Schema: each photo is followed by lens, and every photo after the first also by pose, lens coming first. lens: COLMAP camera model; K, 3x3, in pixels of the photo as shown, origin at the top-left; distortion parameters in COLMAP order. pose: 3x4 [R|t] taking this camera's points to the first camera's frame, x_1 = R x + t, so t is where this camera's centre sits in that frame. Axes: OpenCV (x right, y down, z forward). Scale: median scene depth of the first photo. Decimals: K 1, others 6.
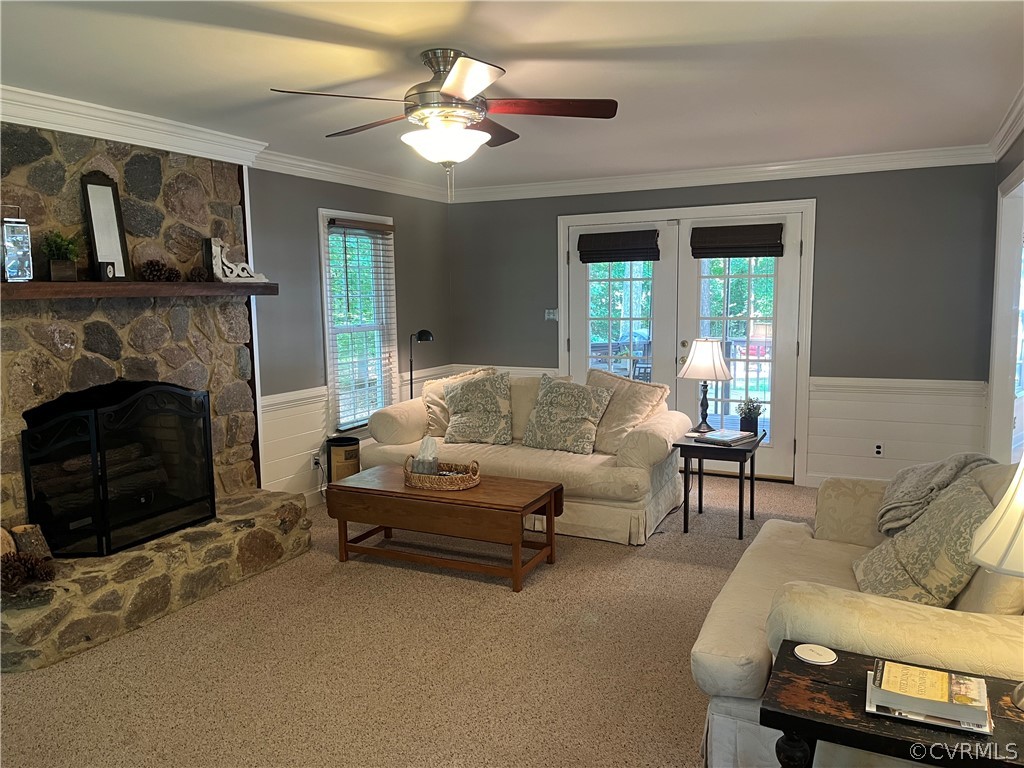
lens RADIAL K [[768.8, 0, 515.0], [0, 768.8, 384.9], [0, 0, 1]] dist [0.068560, -0.087091]
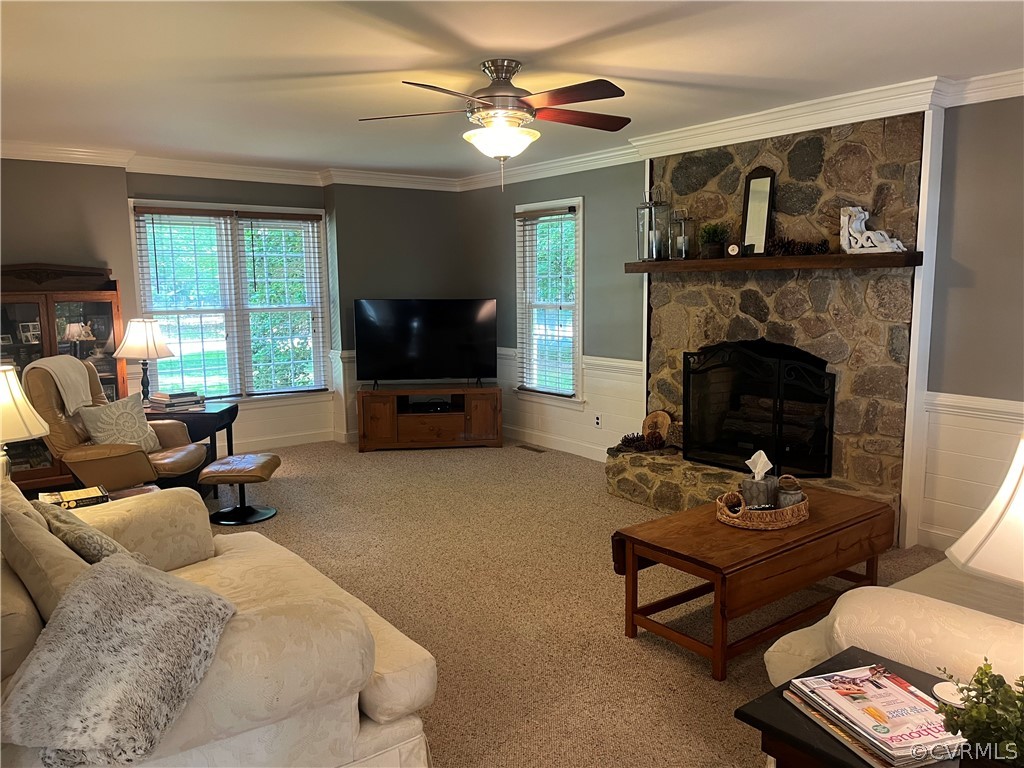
lens RADIAL K [[768.8, 0, 515.0], [0, 768.8, 384.9], [0, 0, 1]] dist [0.068560, -0.087091]
pose [[-0.433602, 0.143050, -0.889677, 0.728199], [-0.092673, 0.975005, 0.201935, -0.142533], [0.896326, 0.170008, -0.409508, 1.150235]]
